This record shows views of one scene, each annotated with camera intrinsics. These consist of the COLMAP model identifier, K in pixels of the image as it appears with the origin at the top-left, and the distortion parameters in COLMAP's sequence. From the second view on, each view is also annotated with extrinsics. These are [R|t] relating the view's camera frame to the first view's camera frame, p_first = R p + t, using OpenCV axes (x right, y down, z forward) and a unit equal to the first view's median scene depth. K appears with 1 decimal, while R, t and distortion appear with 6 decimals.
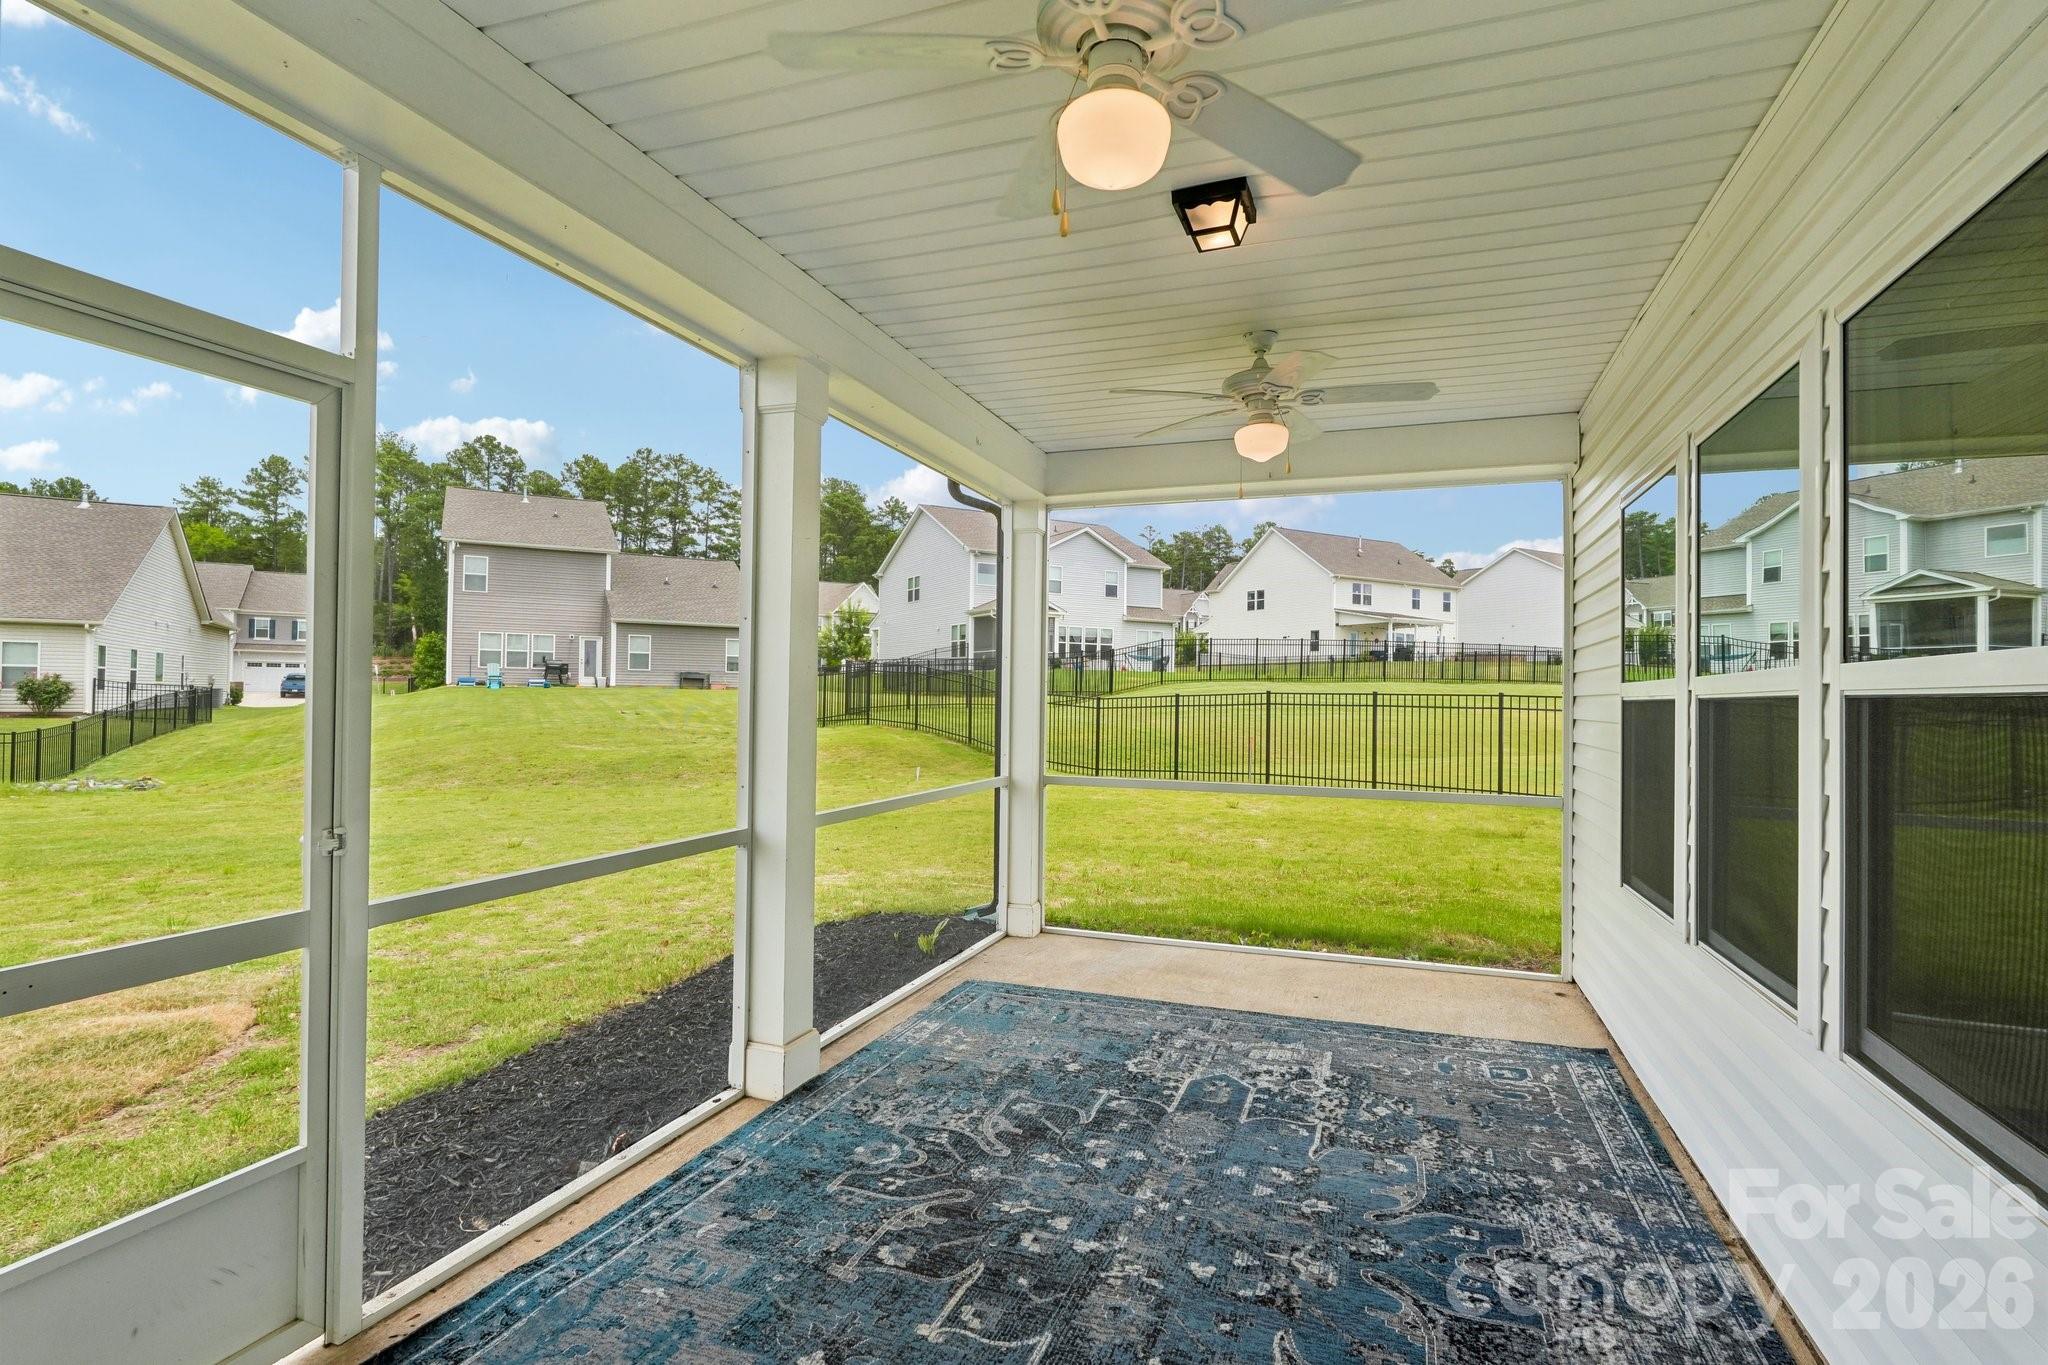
lens RADIAL K [[995.0, 0, 1017.0], [0, 995.0, 694.2], [0, 0, 1]] dist [0.002255, 0.000221]
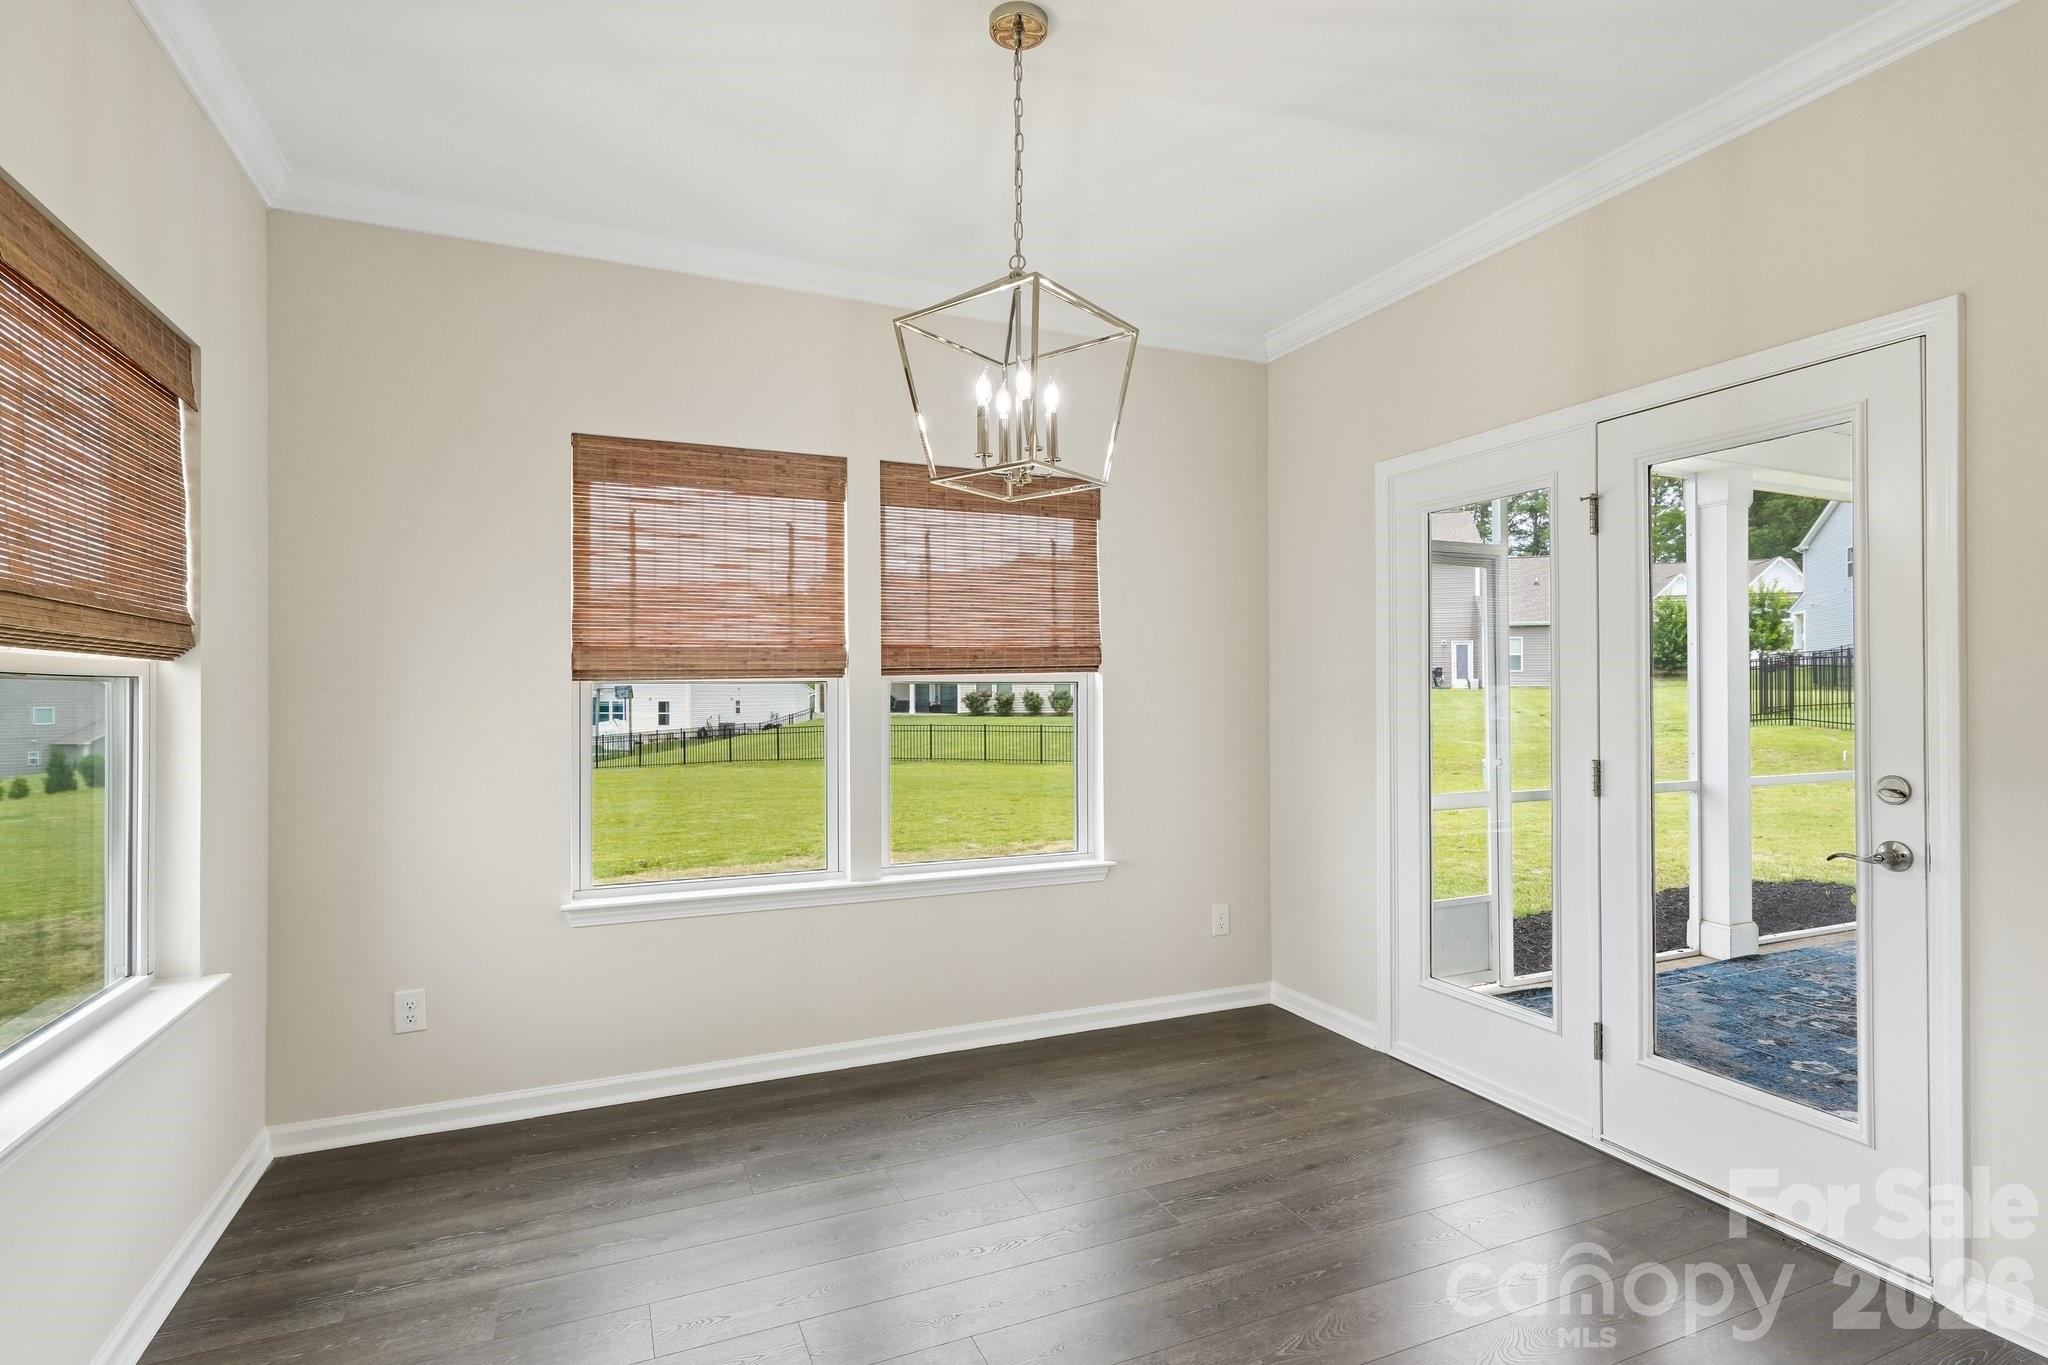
lens RADIAL K [[1004.2, 0, 1027.7], [0, 1004.2, 686.0], [0, 0, 1]] dist [0.002663, 0.000941]
pose [[0.698662, -0.021784, -0.715121, 0.029544], [0.014646, 0.999762, -0.016146, -0.000147], [0.715302, 0.000807, 0.698815, -0.203243]]
